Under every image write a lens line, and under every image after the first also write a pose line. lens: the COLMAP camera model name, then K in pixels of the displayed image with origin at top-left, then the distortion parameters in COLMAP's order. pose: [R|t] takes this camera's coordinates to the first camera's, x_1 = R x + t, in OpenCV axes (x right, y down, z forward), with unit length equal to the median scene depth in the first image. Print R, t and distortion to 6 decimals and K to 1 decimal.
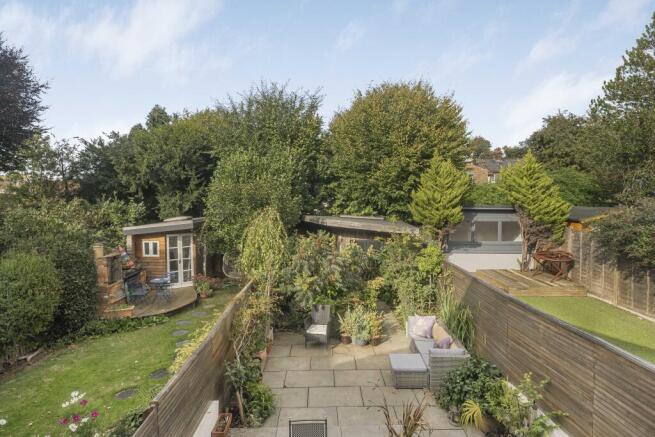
lens RADIAL K [[366.9, 0, 329.4], [0, 366.9, 201.7], [0, 0, 1]] dist [-0.001356, 0.000065]
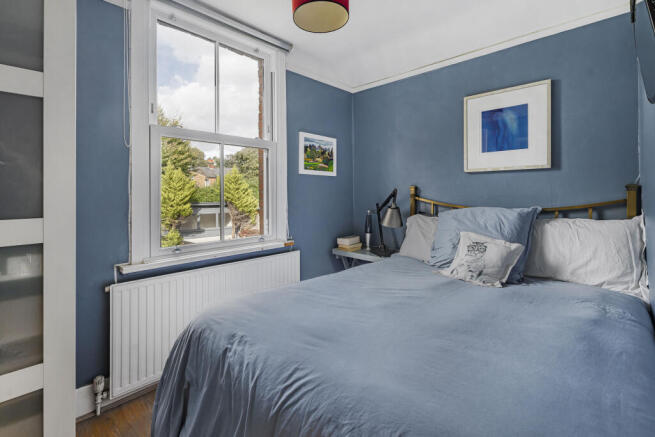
lens RADIAL K [[300.4, 0, 325.0], [0, 300.4, 198.9], [0, 0, 1]] dist [0.001937, 0.000471]
pose [[0.701230, -0.015576, 0.712765, -0.080586], [0.020794, 0.999783, 0.001391, 0.004784], [-0.712631, 0.013846, 0.701402, -0.133321]]
